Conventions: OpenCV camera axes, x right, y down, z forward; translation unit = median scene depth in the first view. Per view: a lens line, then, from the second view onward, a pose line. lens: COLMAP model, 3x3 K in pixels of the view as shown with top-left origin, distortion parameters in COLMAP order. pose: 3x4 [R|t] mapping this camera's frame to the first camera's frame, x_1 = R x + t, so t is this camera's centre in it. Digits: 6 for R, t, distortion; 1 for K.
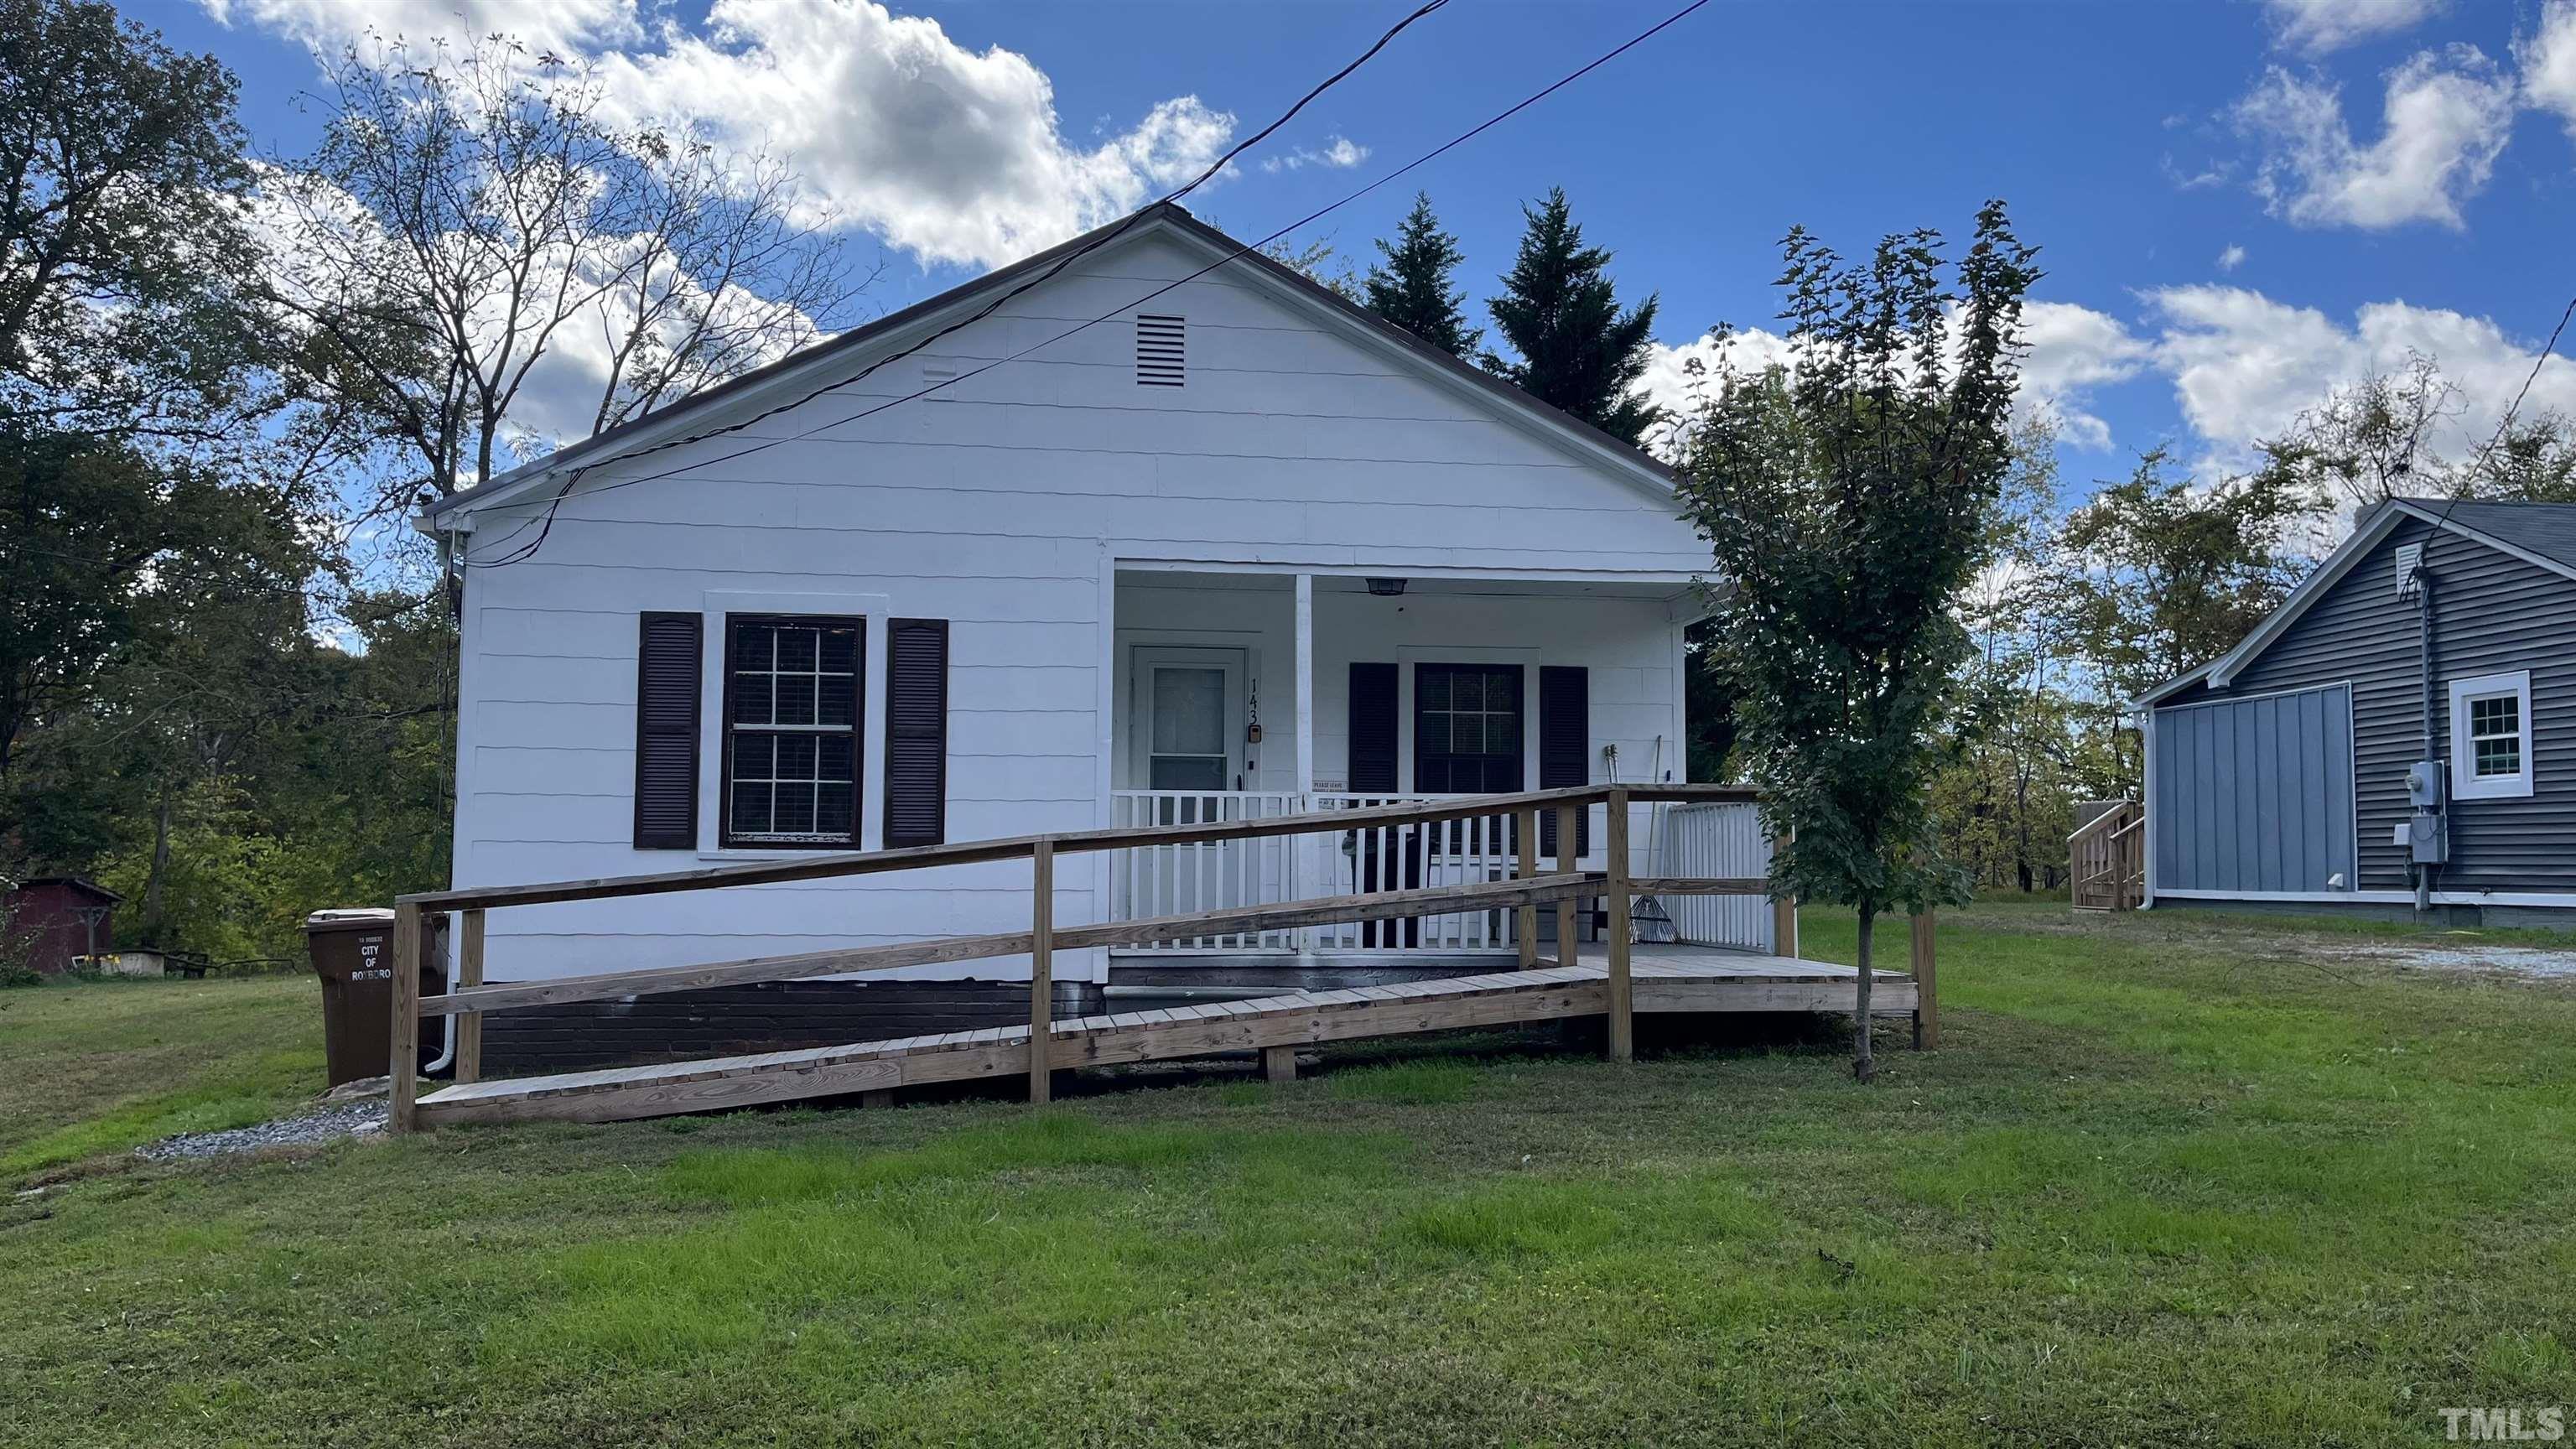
lens RADIAL K [[1986.3, 0, 1277.1], [0, 1986.3, 719.6], [0, 0, 1]] dist [0.049888, 0.001930]
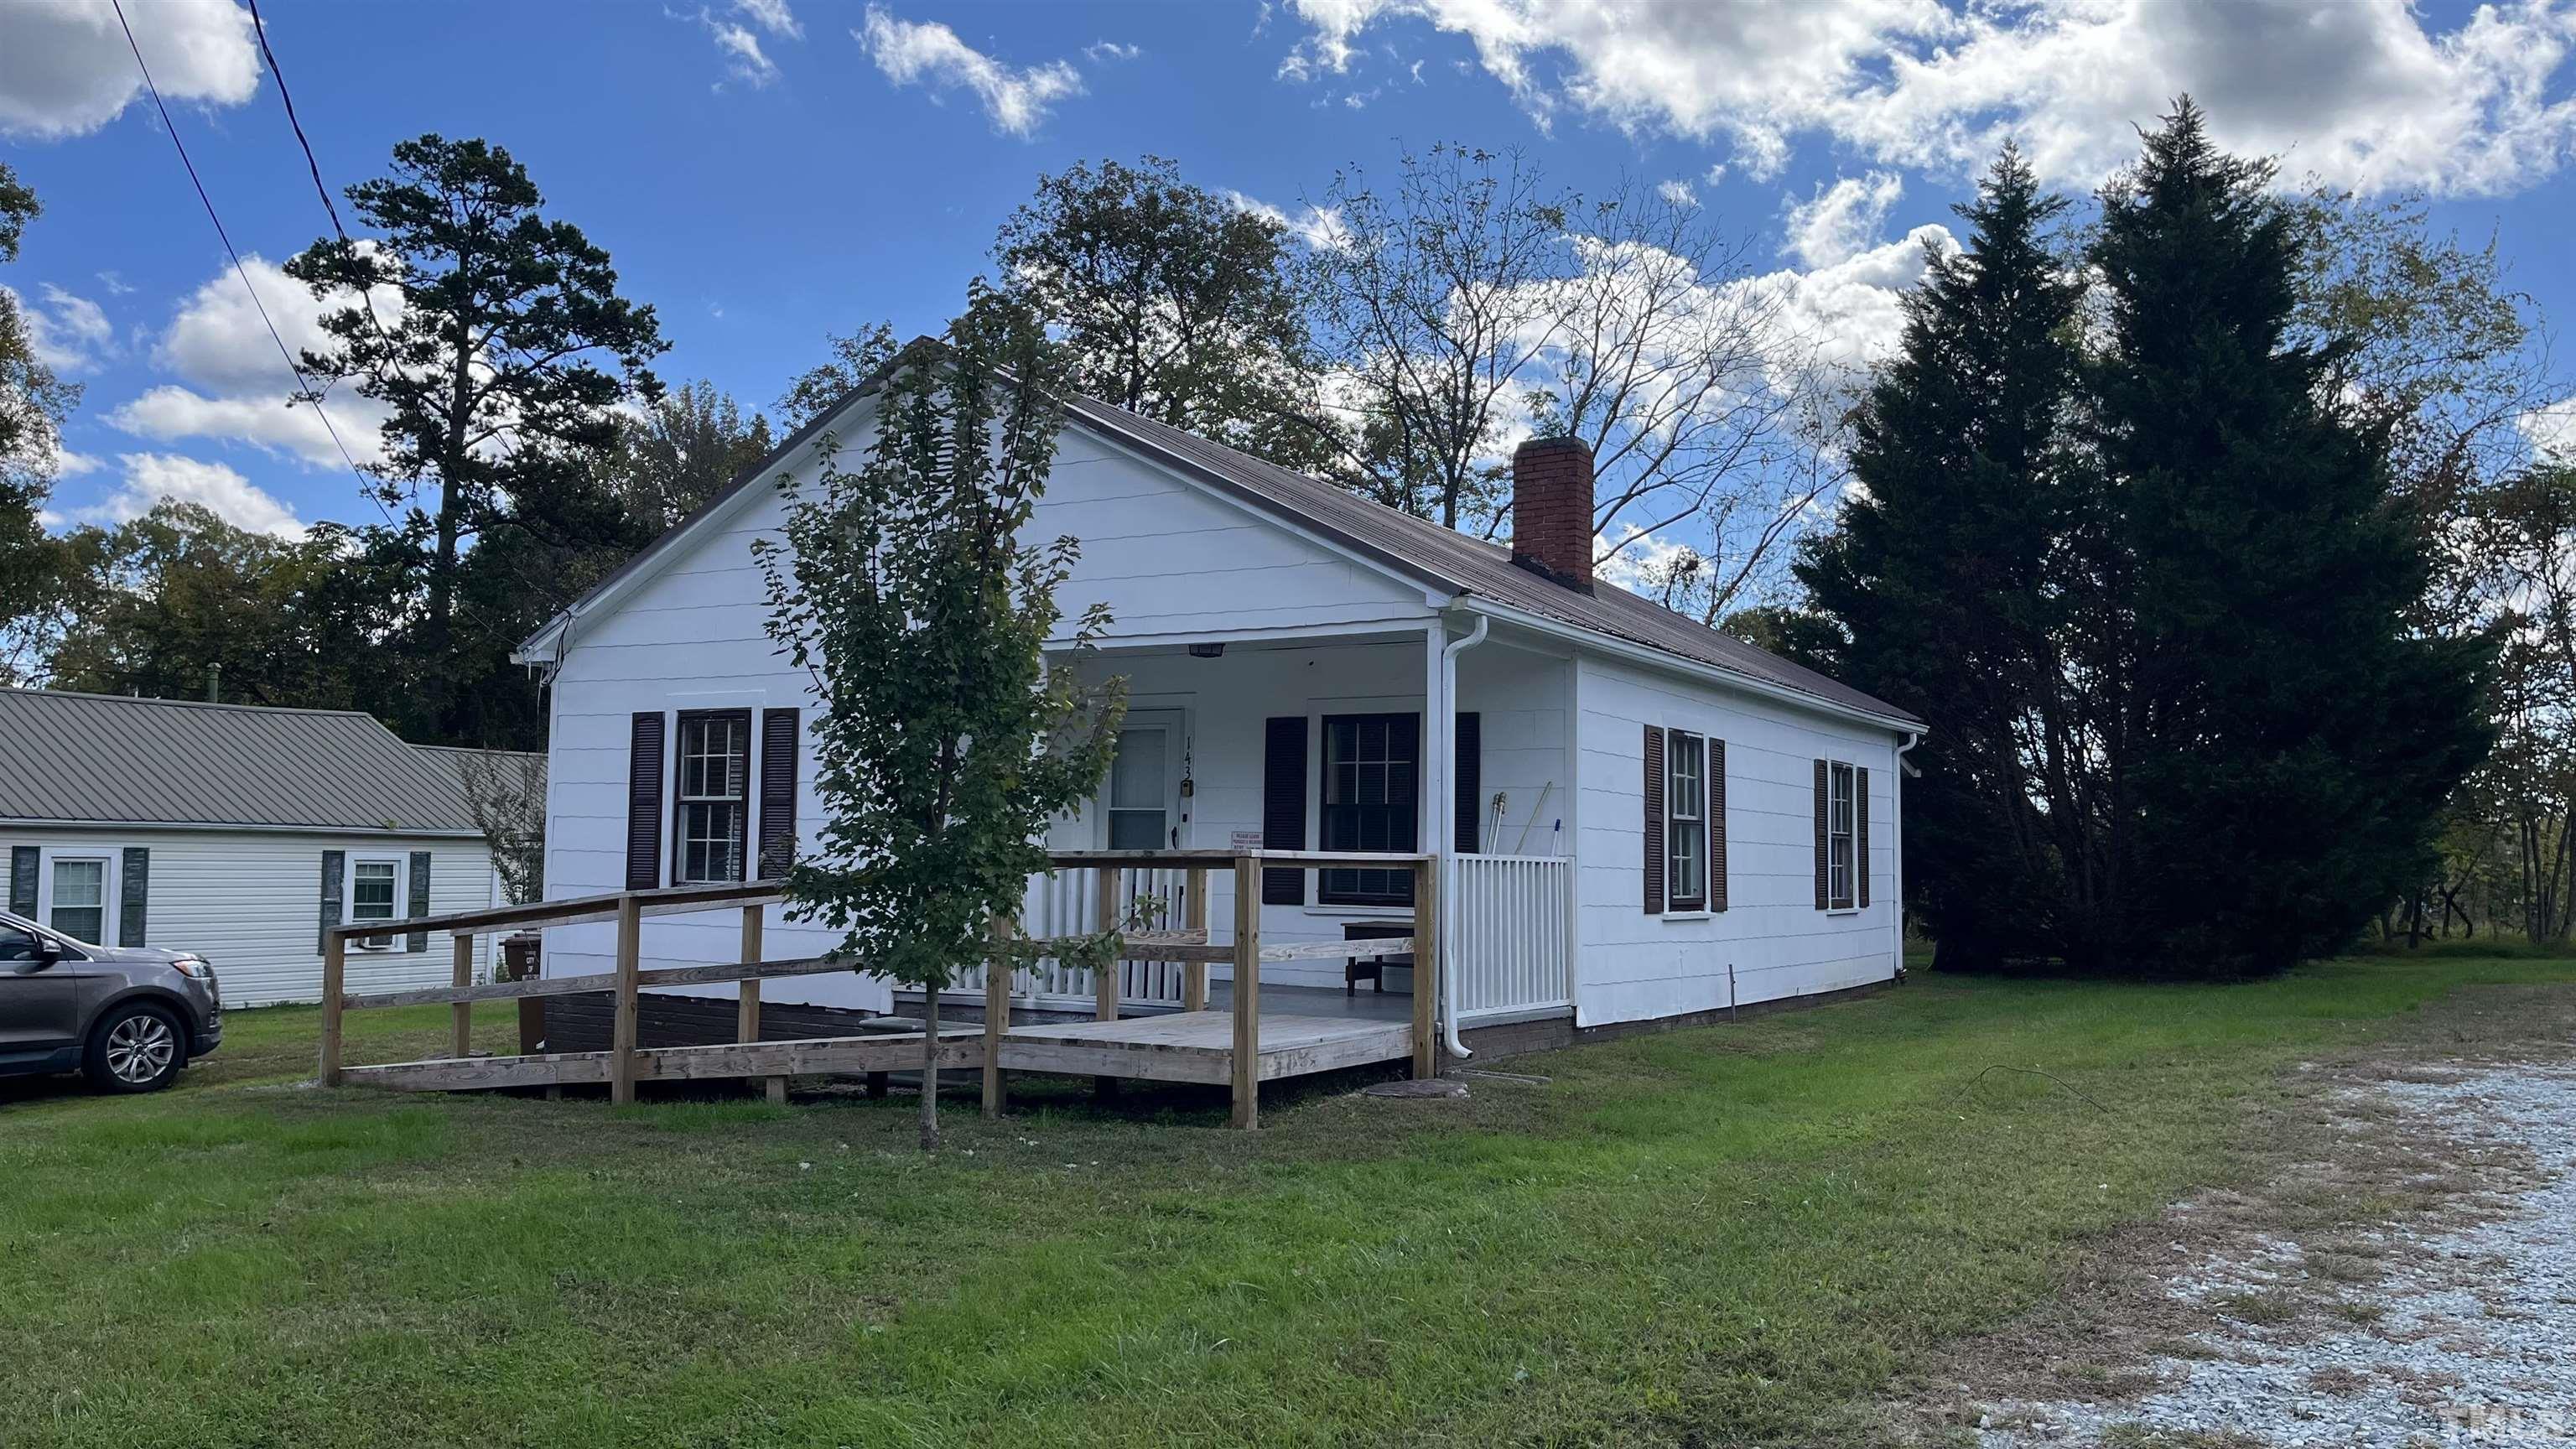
lens RADIAL K [[1986.3, 0, 1274.9], [0, 1986.3, 731.9], [0, 0, 1]] dist [0.049888, 0.001930]
pose [[0.785662, -0.030886, -0.617885, 0.821535], [0.034325, 0.999391, -0.006312, -0.017396], [0.617703, -0.016250, 0.786243, 0.222260]]
